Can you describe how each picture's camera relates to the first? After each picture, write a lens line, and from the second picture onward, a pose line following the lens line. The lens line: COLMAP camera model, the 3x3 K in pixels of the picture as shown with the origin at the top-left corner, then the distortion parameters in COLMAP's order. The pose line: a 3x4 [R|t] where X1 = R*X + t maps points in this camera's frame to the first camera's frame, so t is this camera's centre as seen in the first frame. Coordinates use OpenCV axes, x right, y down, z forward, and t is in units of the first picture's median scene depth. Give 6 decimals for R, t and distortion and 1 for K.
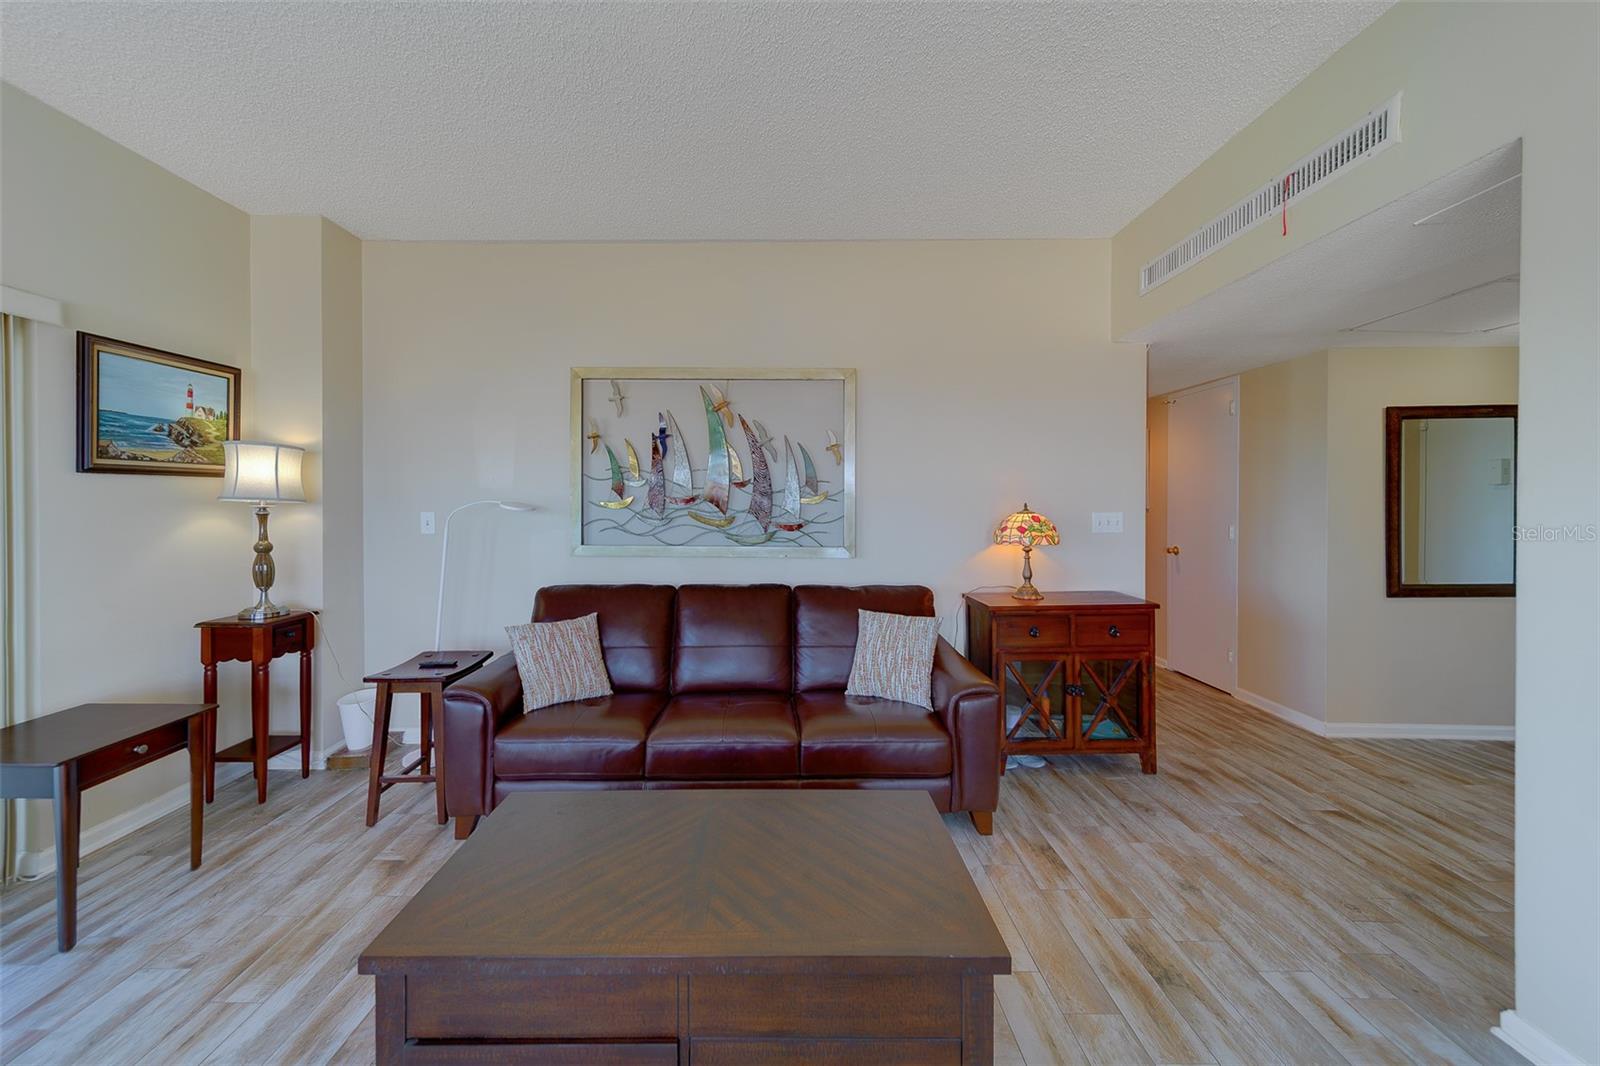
lens RADIAL K [[555.5, 0, 781.1], [0, 555.5, 501.0], [0, 0, 1]] dist [0.009608, -0.000378]
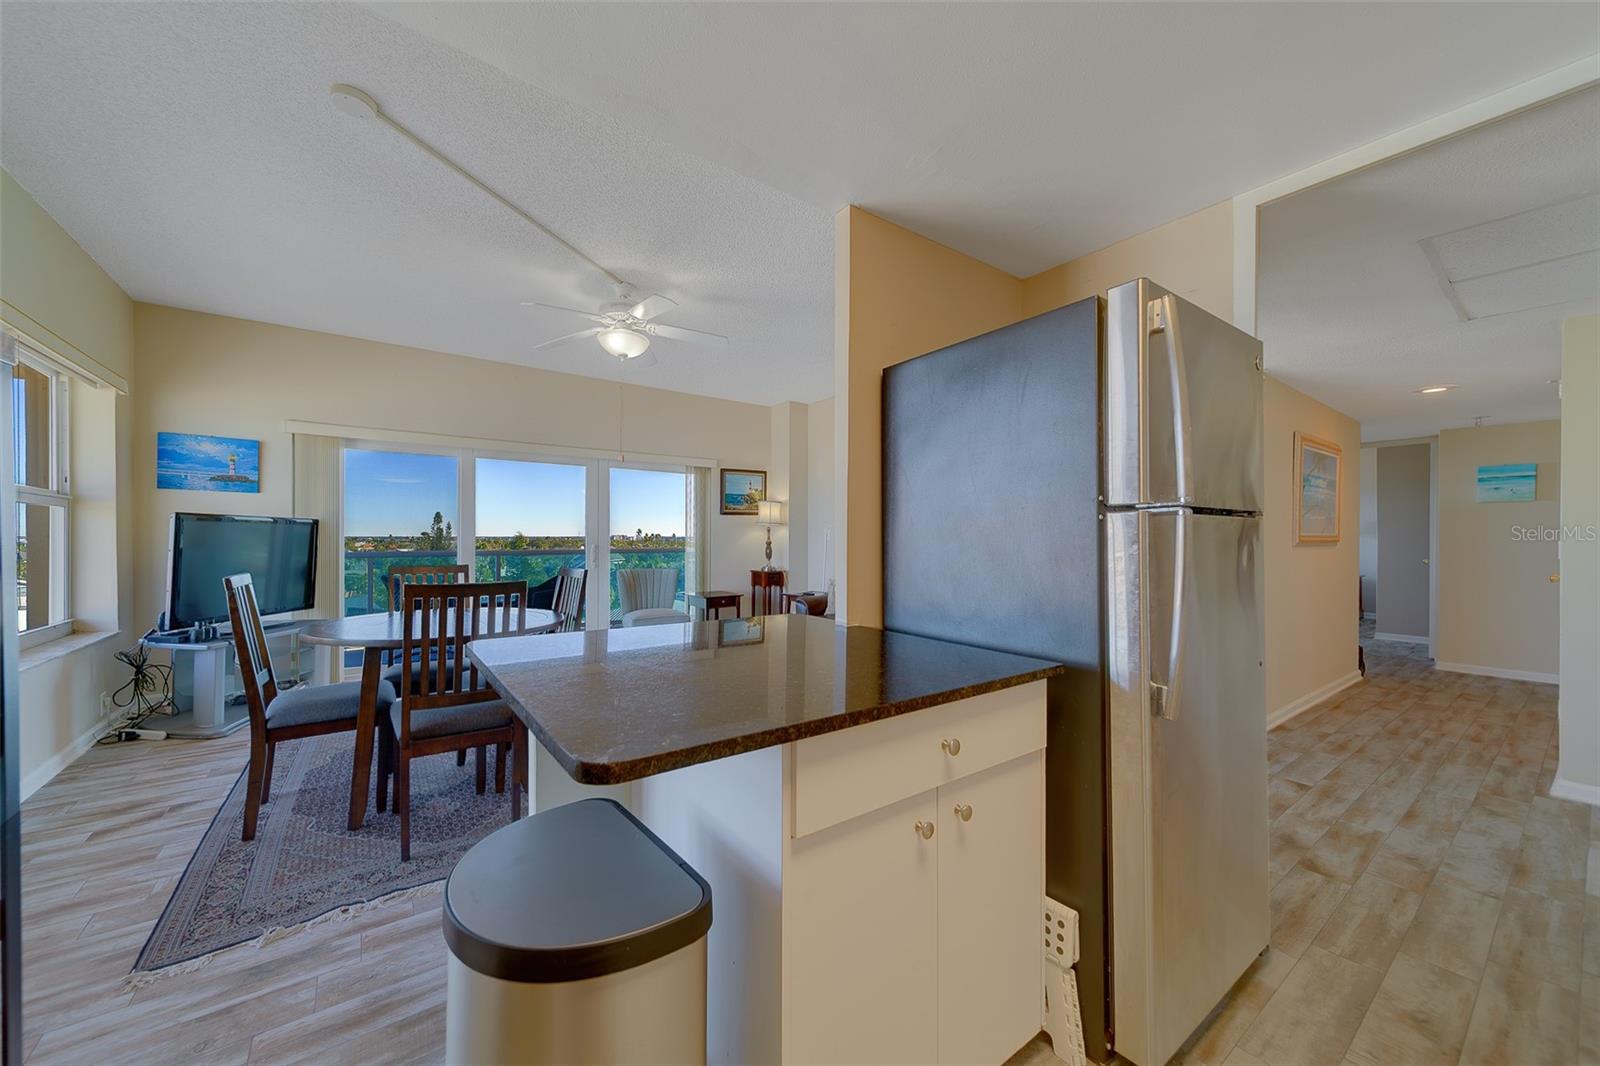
lens RADIAL K [[590.5, 0, 800.1], [0, 590.5, 535.8], [0, 0, 1]] dist [0.000220, 0.000026]
pose [[0.592850, -0.008454, -0.805268, 1.273089], [0.004869, 0.999964, -0.006914, 0.070969], [0.805298, 0.000178, 0.592870, -0.442393]]
